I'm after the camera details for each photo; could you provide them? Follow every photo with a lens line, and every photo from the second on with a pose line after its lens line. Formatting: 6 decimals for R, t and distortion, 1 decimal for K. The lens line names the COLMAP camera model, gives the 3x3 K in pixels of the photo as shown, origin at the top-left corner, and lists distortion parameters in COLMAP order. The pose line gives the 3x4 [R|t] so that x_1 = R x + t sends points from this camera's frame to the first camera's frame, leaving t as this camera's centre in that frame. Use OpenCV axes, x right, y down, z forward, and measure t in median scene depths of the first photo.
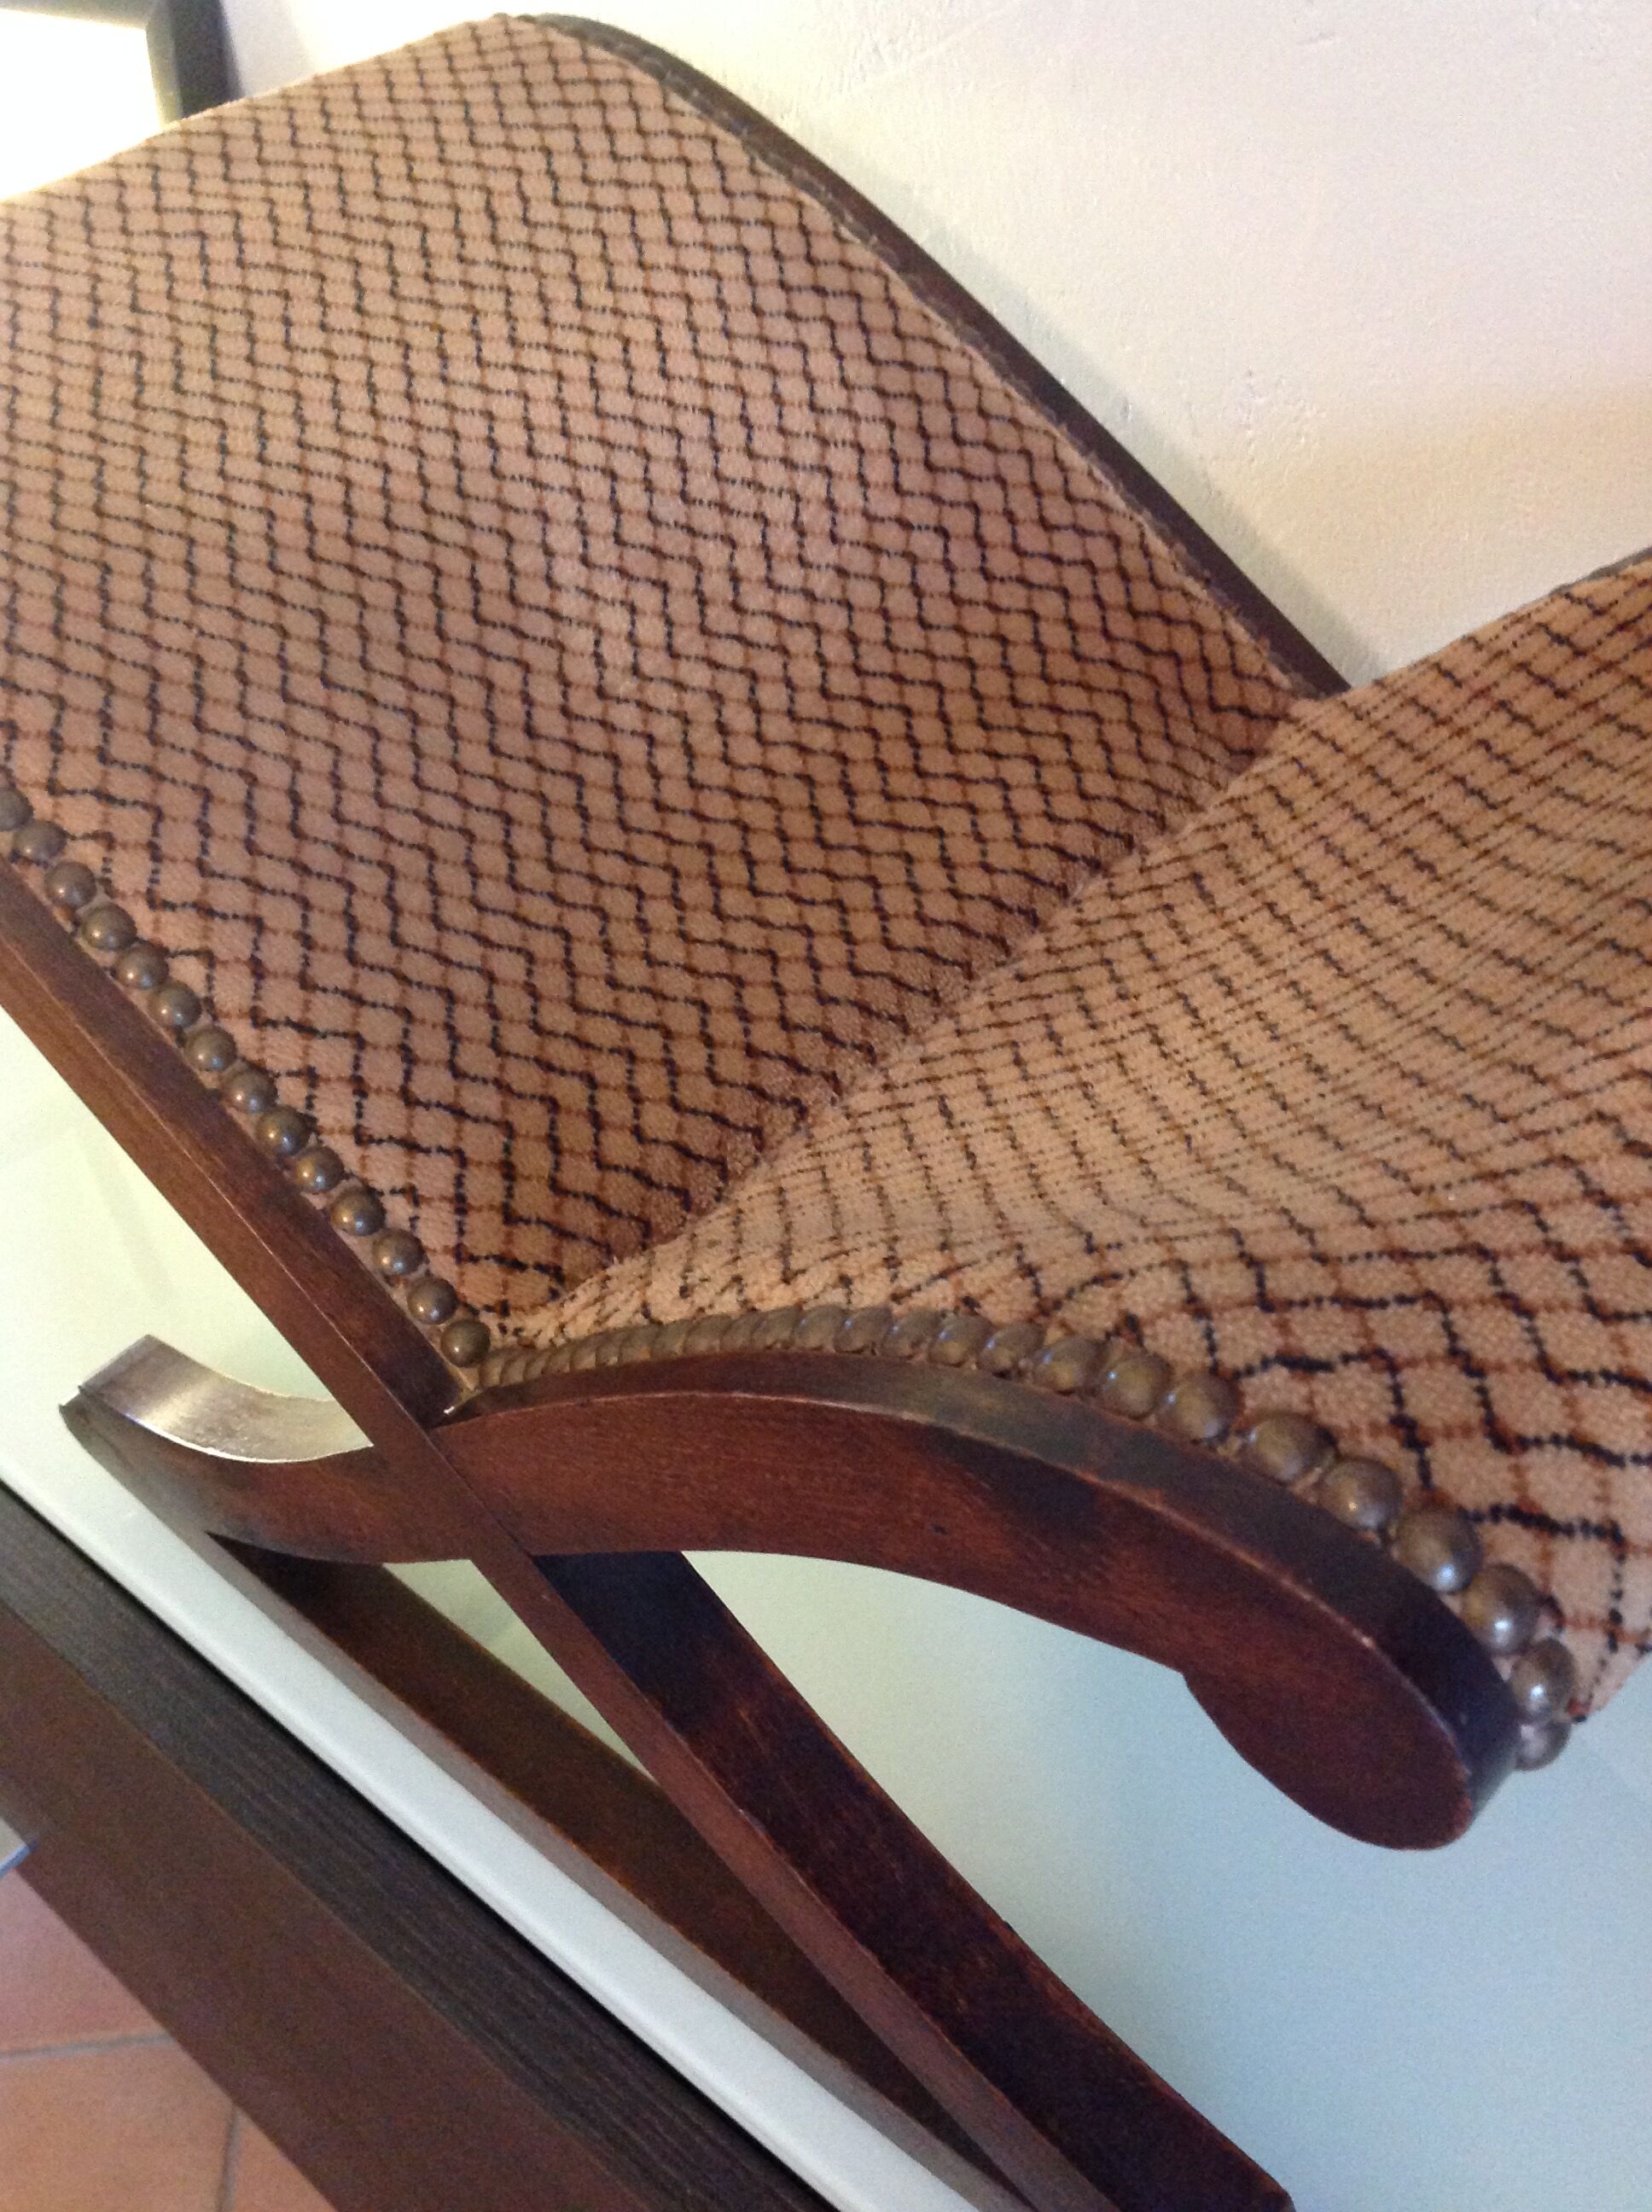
lens RADIAL K [[2132.0, 0, 826.0], [0, 2132.0, 1106.0], [0, 0, 1]] dist [0.168923, -0.490366]
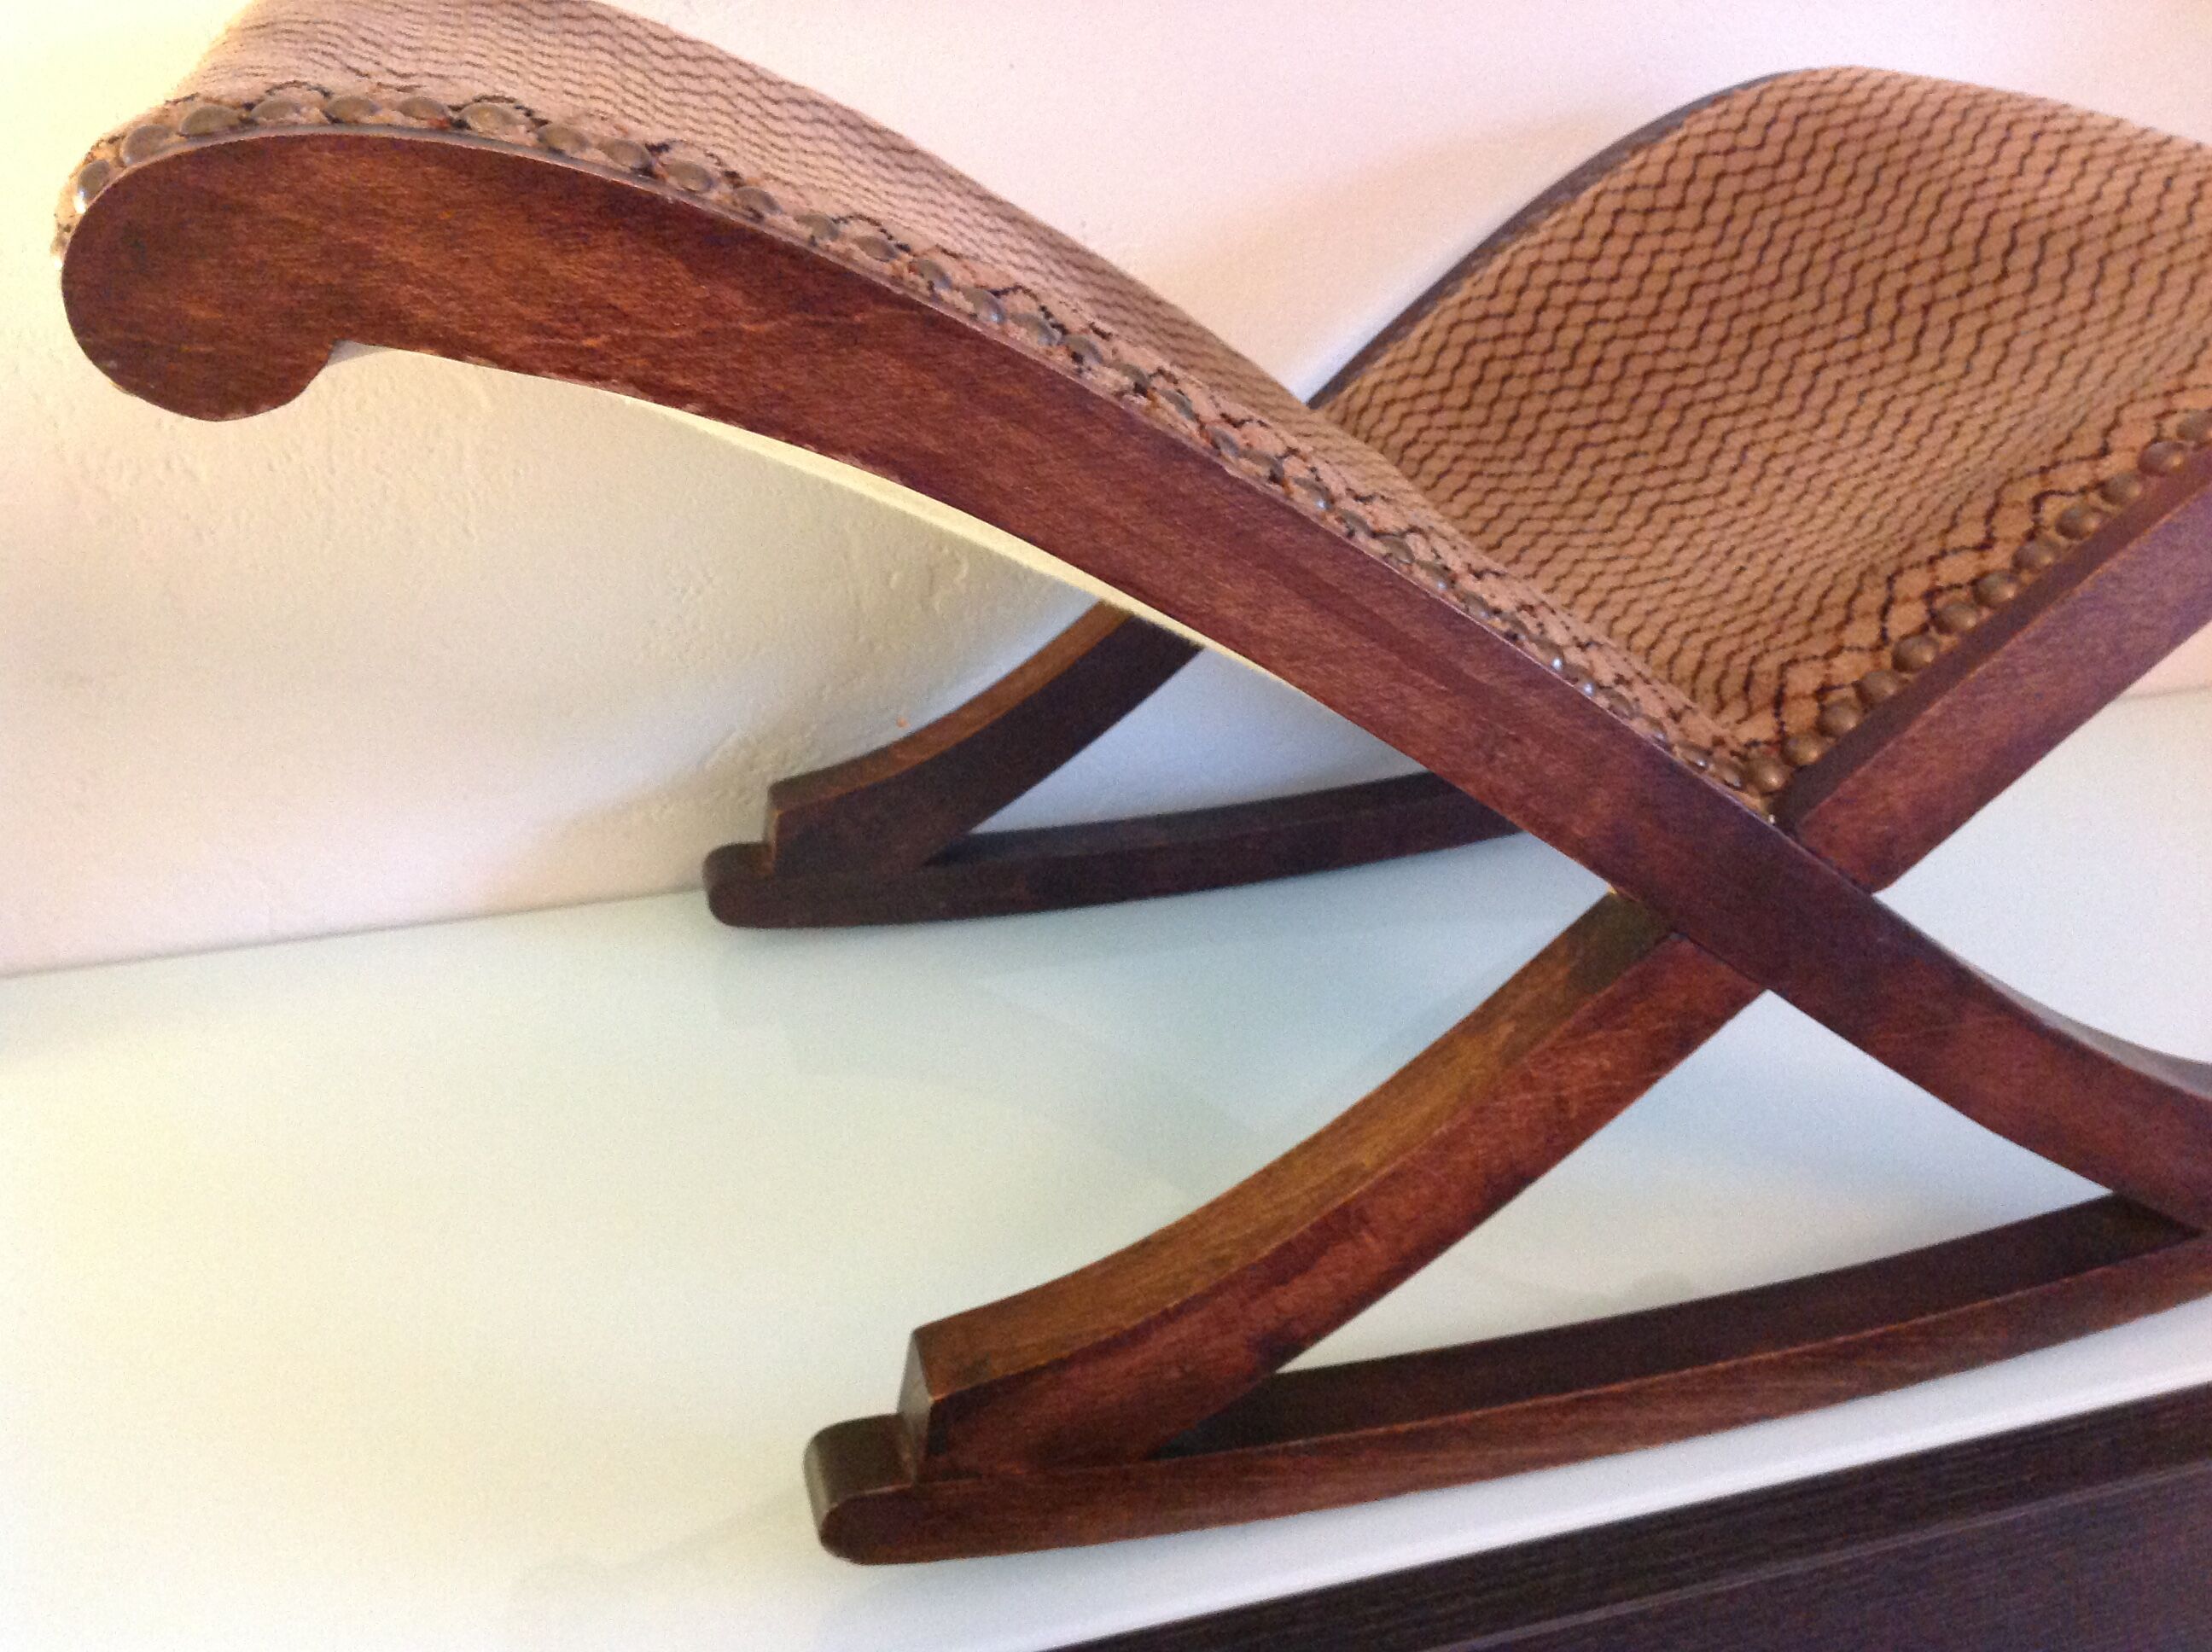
lens RADIAL K [[2132.0, 0, 1110.5], [0, 2132.0, 797.9], [0, 0, 1]] dist [0.168923, -0.490366]
pose [[0.526132, -0.259804, 0.809745, -1.012136], [0.500157, 0.864627, -0.047564, 0.012023], [-0.687770, 0.430025, 0.584851, 0.474969]]
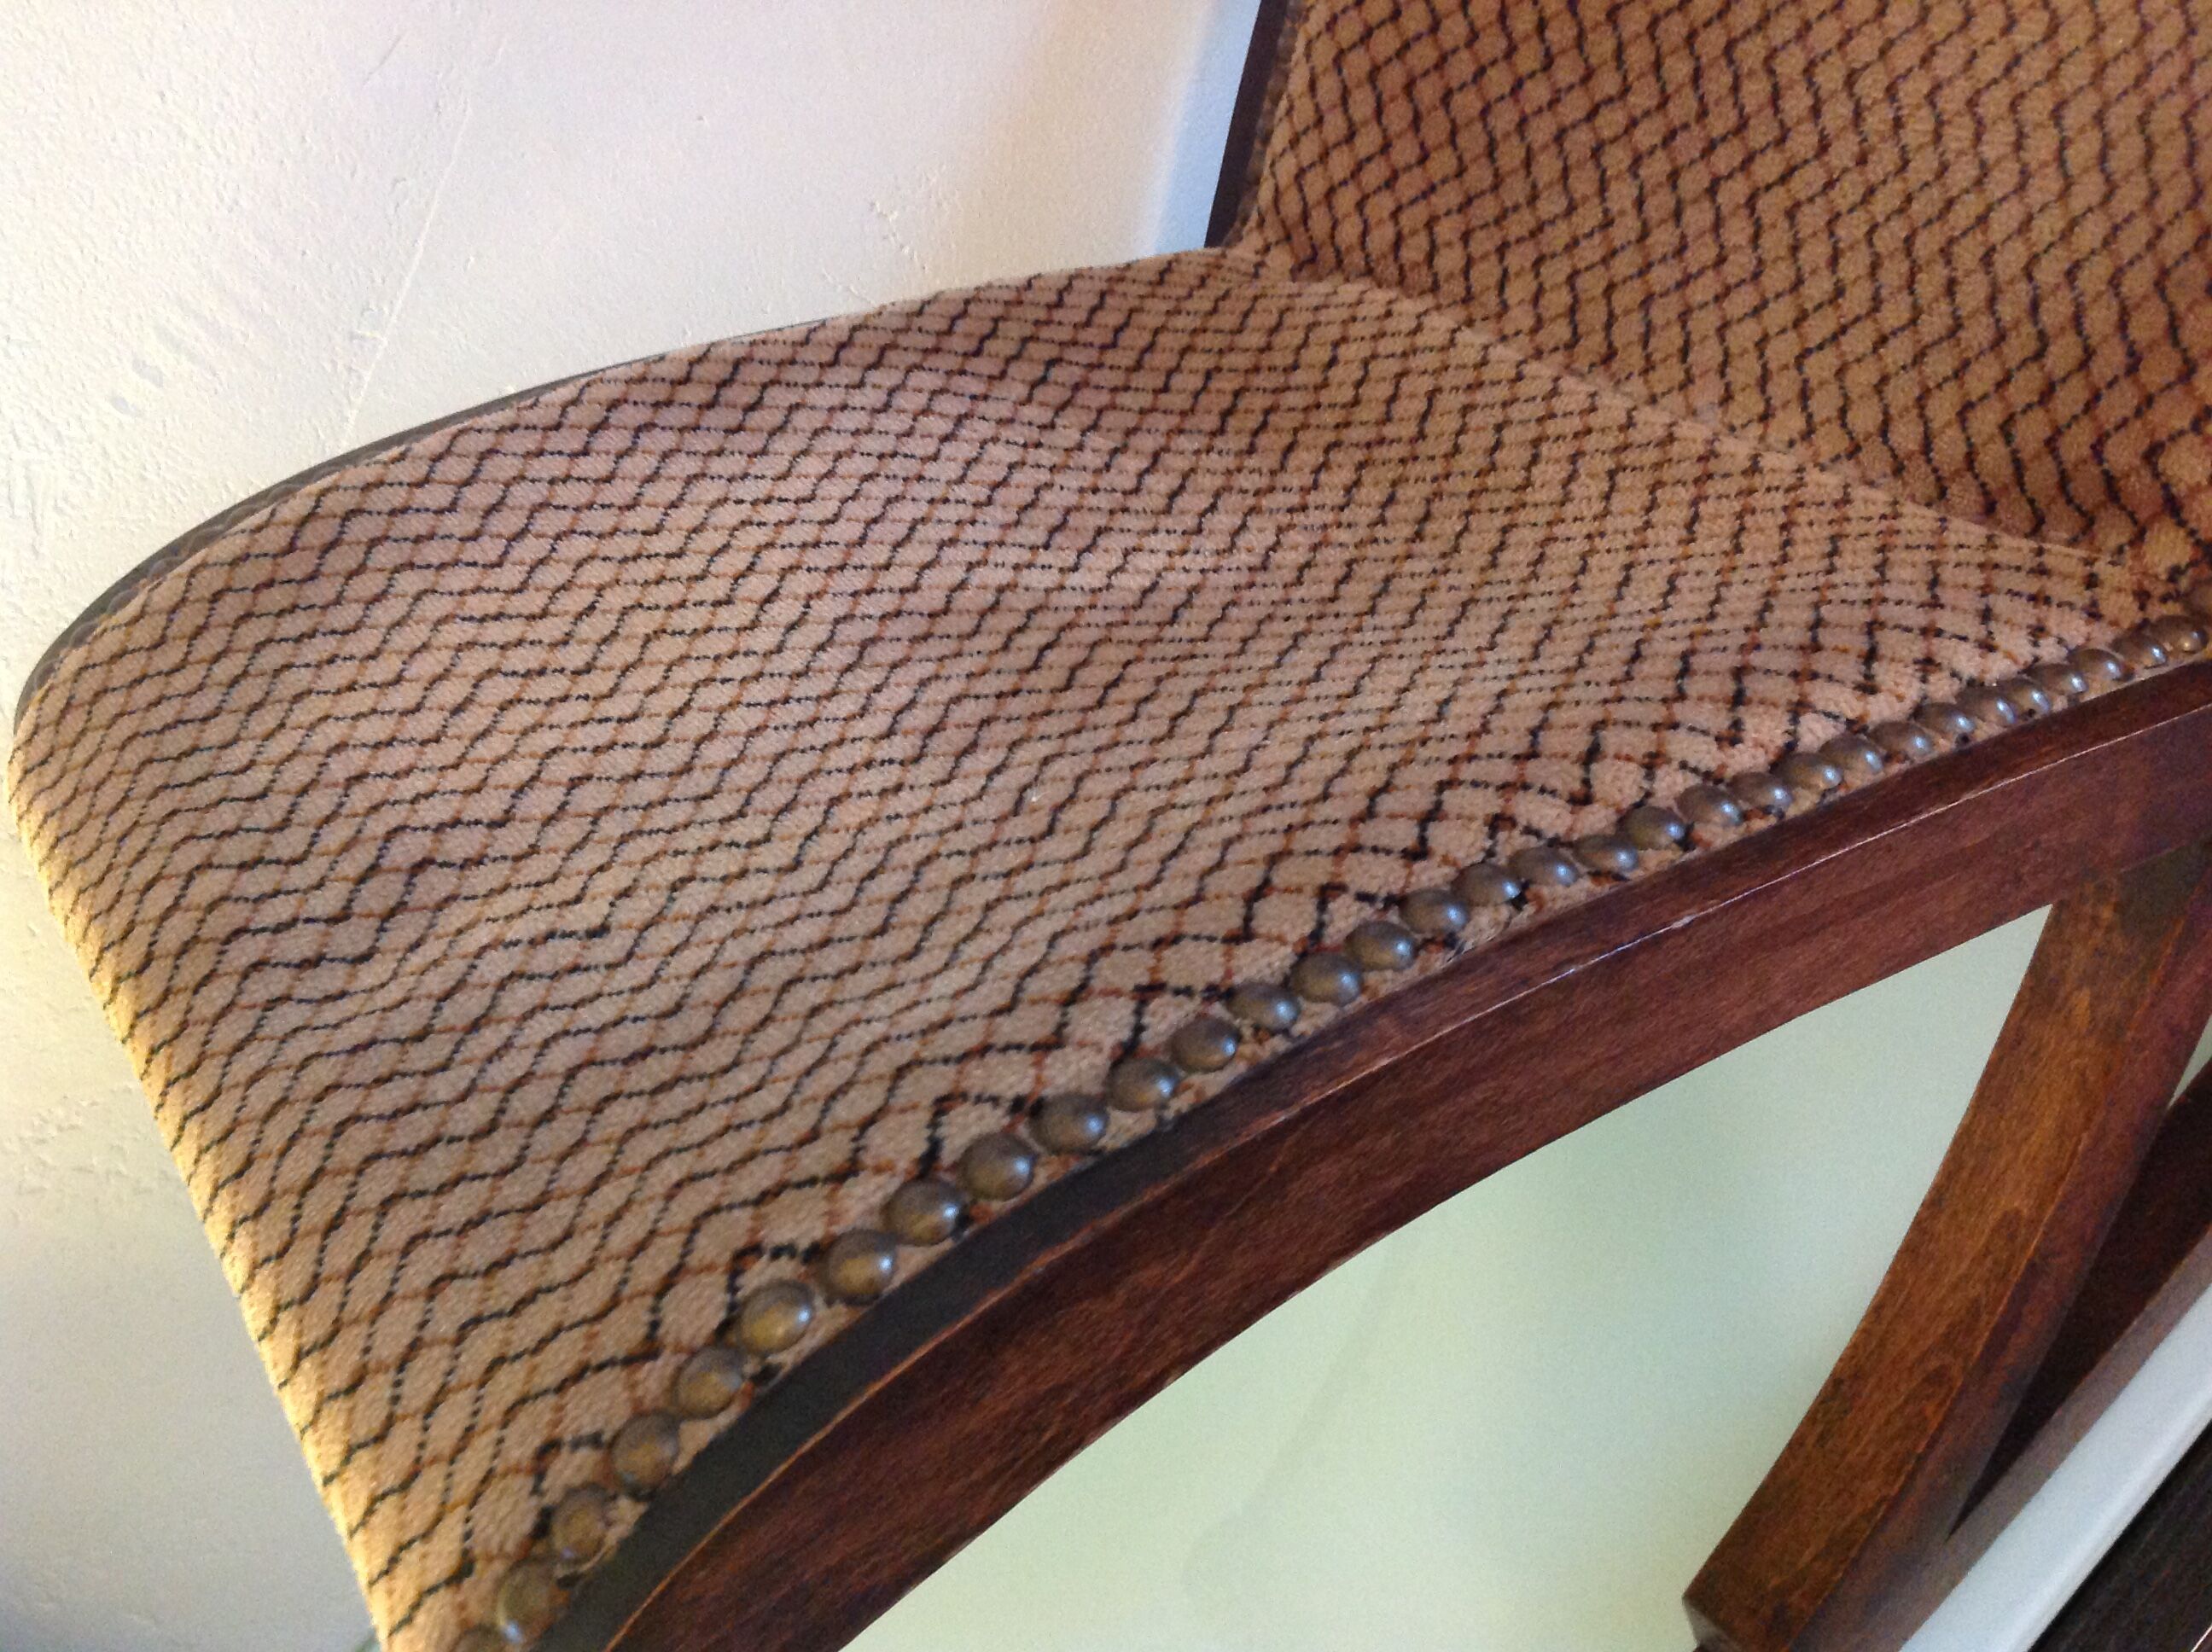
lens RADIAL K [[2127.1, 0, 1106.0], [0, 2127.1, 826.0], [0, 0, 1]] dist [0.107367, -0.247085]
pose [[0.173342, -0.742681, 0.646821, -0.739150], [0.910076, 0.371829, 0.183044, -0.363743], [-0.376450, 0.556927, 0.740350, 0.444404]]
